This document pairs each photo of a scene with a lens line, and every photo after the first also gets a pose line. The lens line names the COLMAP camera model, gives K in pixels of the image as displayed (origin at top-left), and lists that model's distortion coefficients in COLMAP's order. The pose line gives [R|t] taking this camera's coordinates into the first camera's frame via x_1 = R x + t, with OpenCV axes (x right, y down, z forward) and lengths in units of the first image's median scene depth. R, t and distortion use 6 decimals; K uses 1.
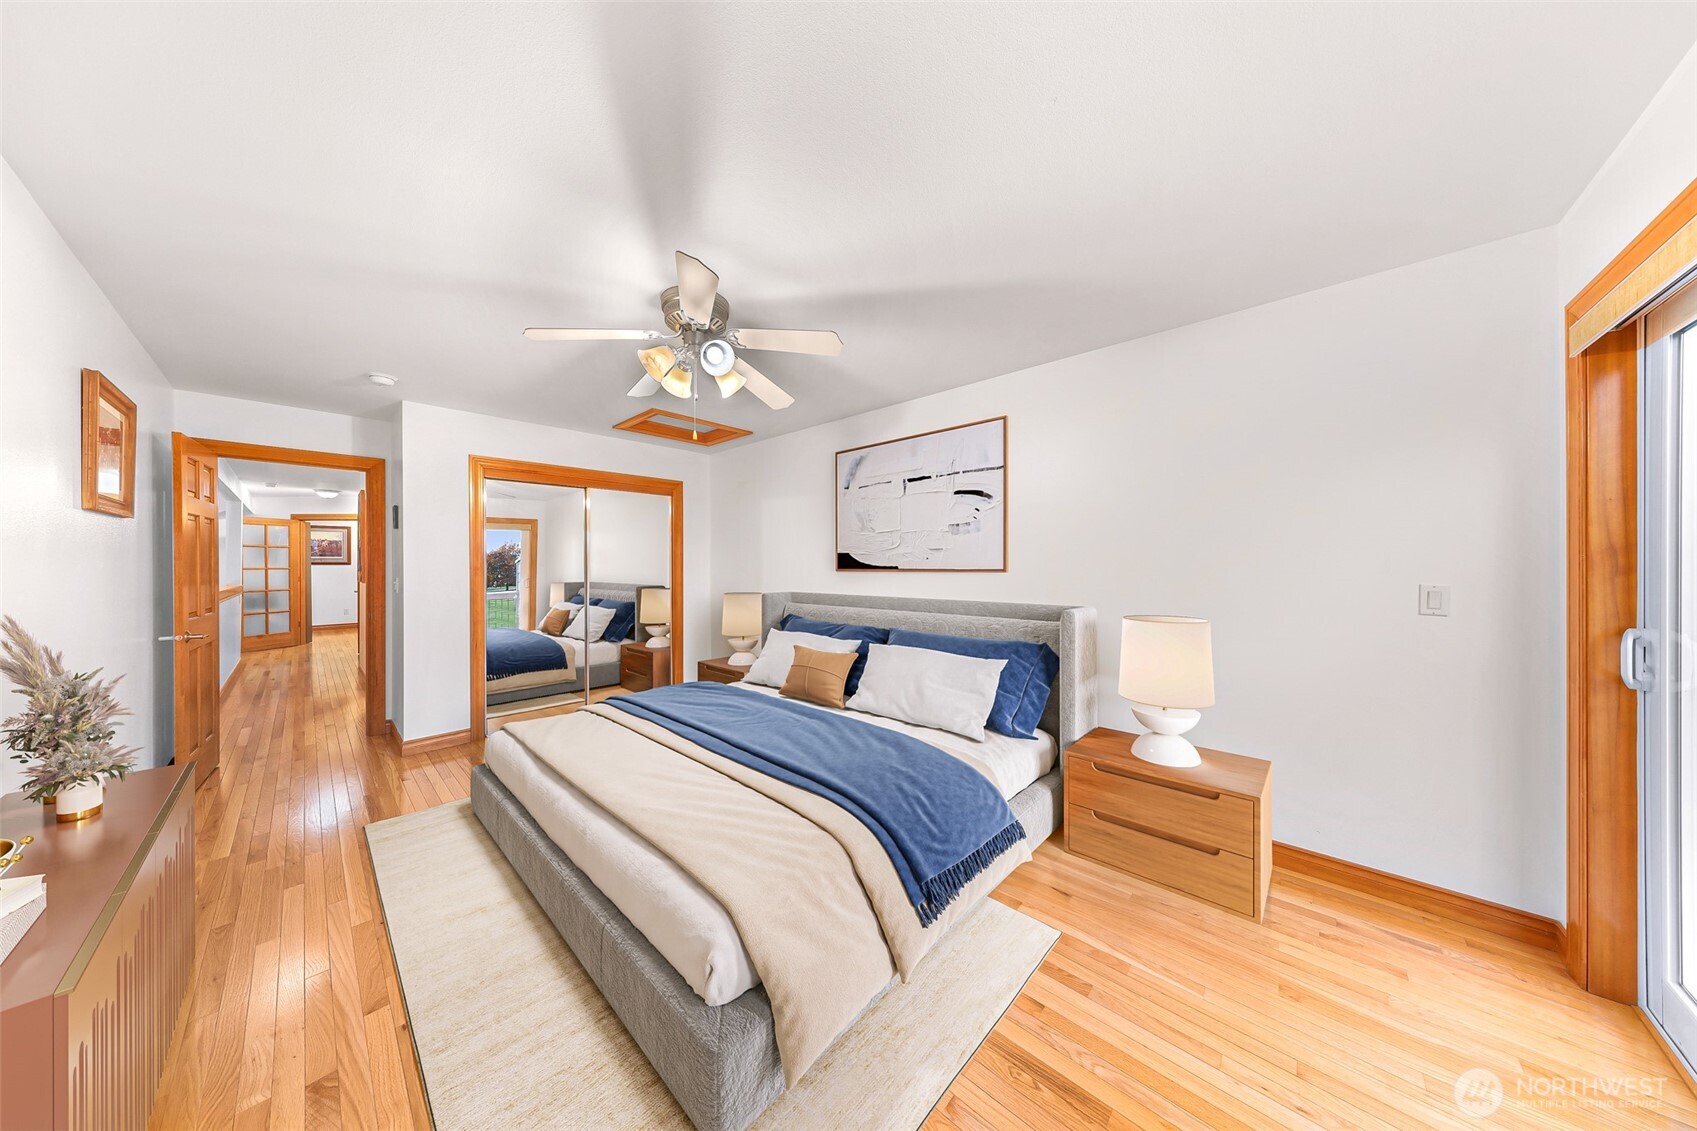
lens RADIAL K [[506.0, 0, 810.1], [0, 506.0, 567.7], [0, 0, 1]] dist [-0.000206, -0.000019]
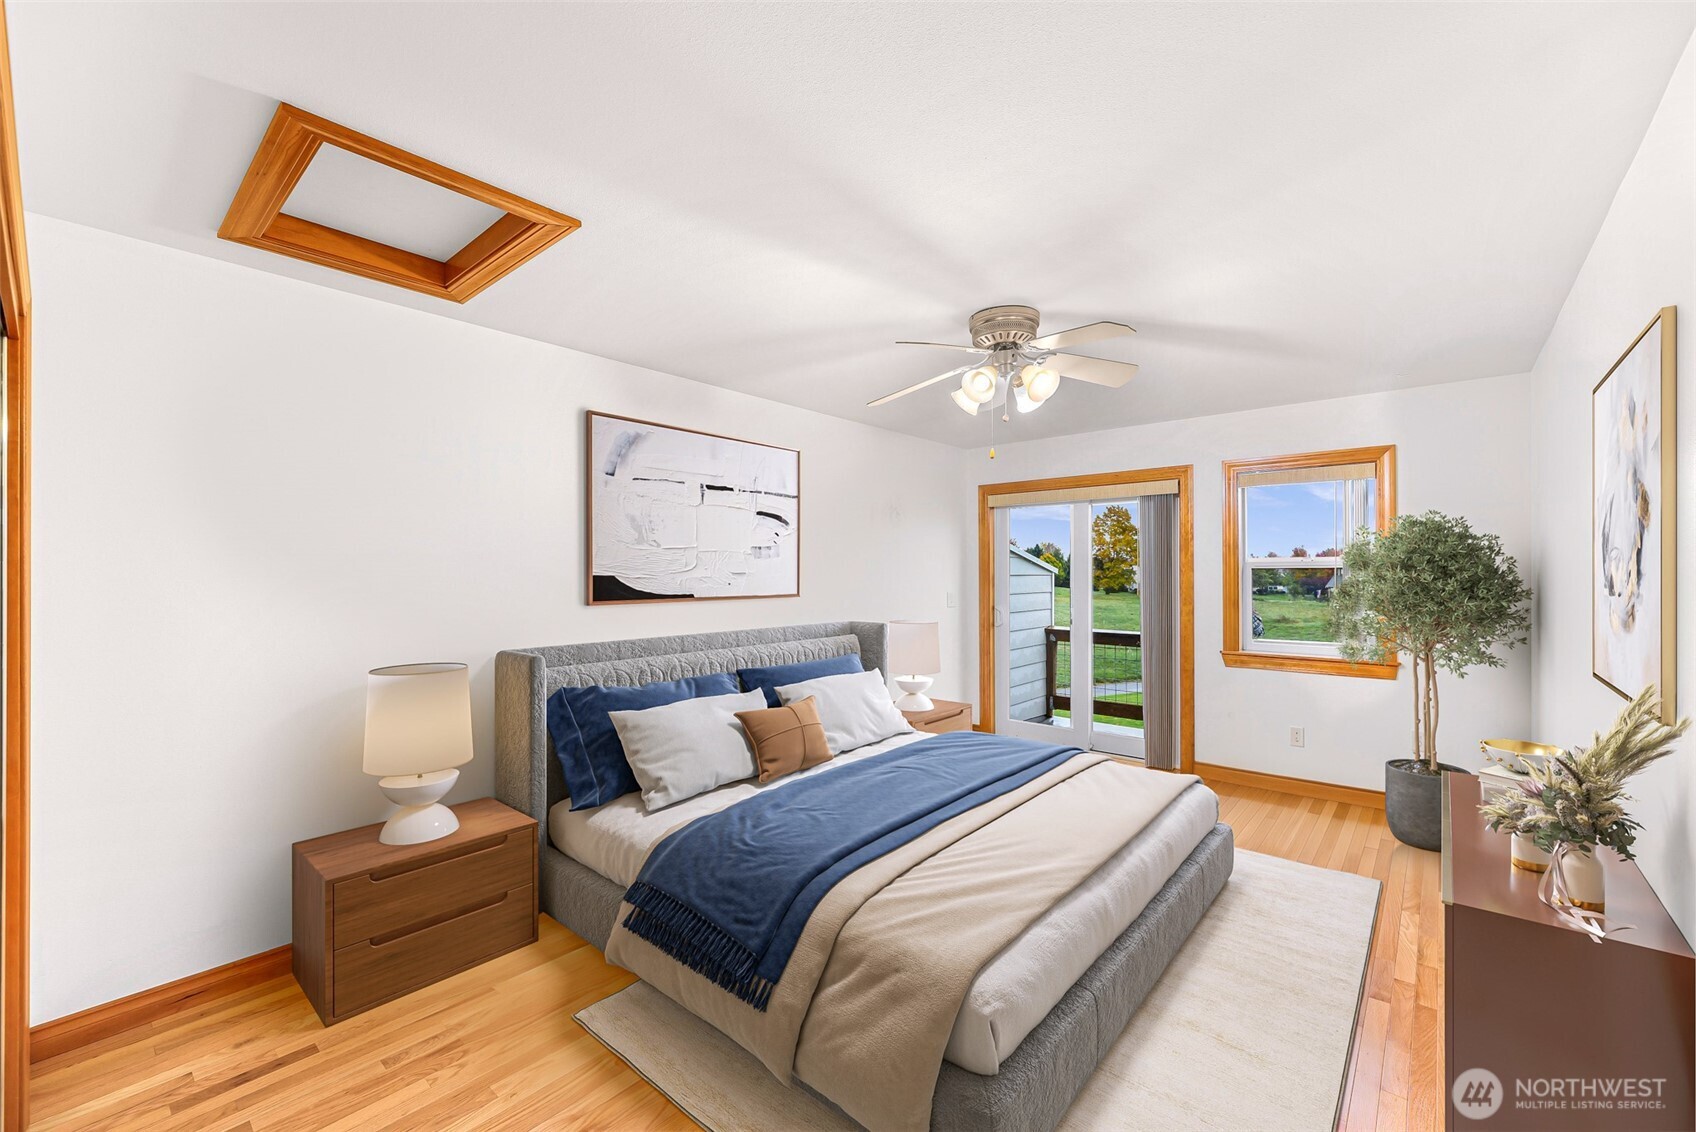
lens RADIAL K [[686.2, 0, 845.8], [0, 686.2, 565.3], [0, 0, 1]] dist [0.001776, 0.000028]
pose [[-0.068669, 0.015402, 0.997521, -0.979774], [0.010216, 0.999839, -0.014735, -0.032248], [-0.997587, 0.009179, -0.068815, 0.928457]]
